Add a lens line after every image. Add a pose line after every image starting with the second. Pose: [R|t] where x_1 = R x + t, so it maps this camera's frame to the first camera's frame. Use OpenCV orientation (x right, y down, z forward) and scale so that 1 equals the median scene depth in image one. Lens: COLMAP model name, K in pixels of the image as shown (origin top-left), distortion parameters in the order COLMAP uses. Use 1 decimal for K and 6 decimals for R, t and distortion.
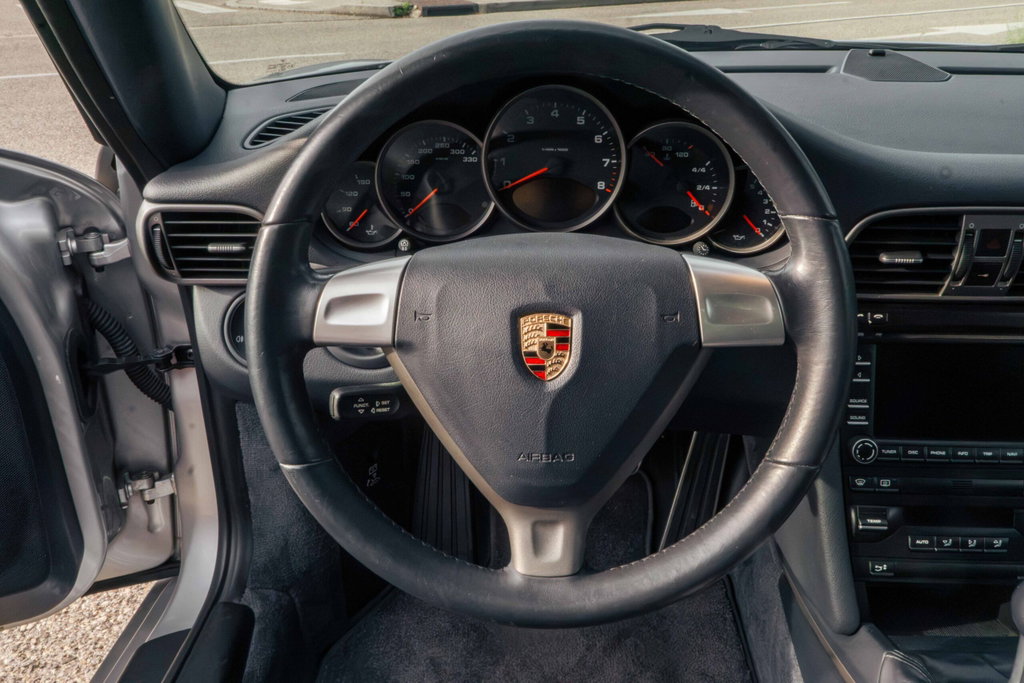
lens RADIAL K [[984.7, 0, 511.8], [0, 984.7, 341.4], [0, 0, 1]] dist [-0.018856, 0.000000]
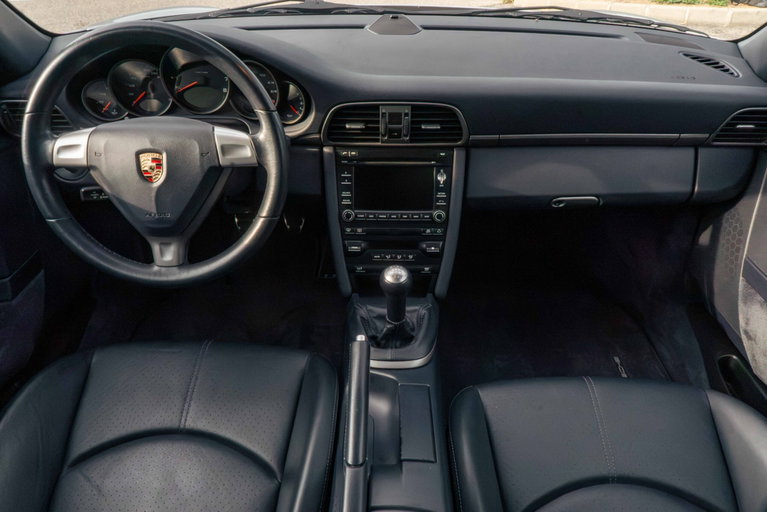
lens RADIAL K [[590.7, 0, 383.7], [0, 590.7, 255.9], [0, 0, 1]] dist [0.020959, 0.001619]
pose [[0.999453, -0.008898, 0.031857, 0.499803], [0.004009, 0.988625, 0.150347, 0.002965], [-0.032832, -0.150137, 0.988120, -0.405221]]
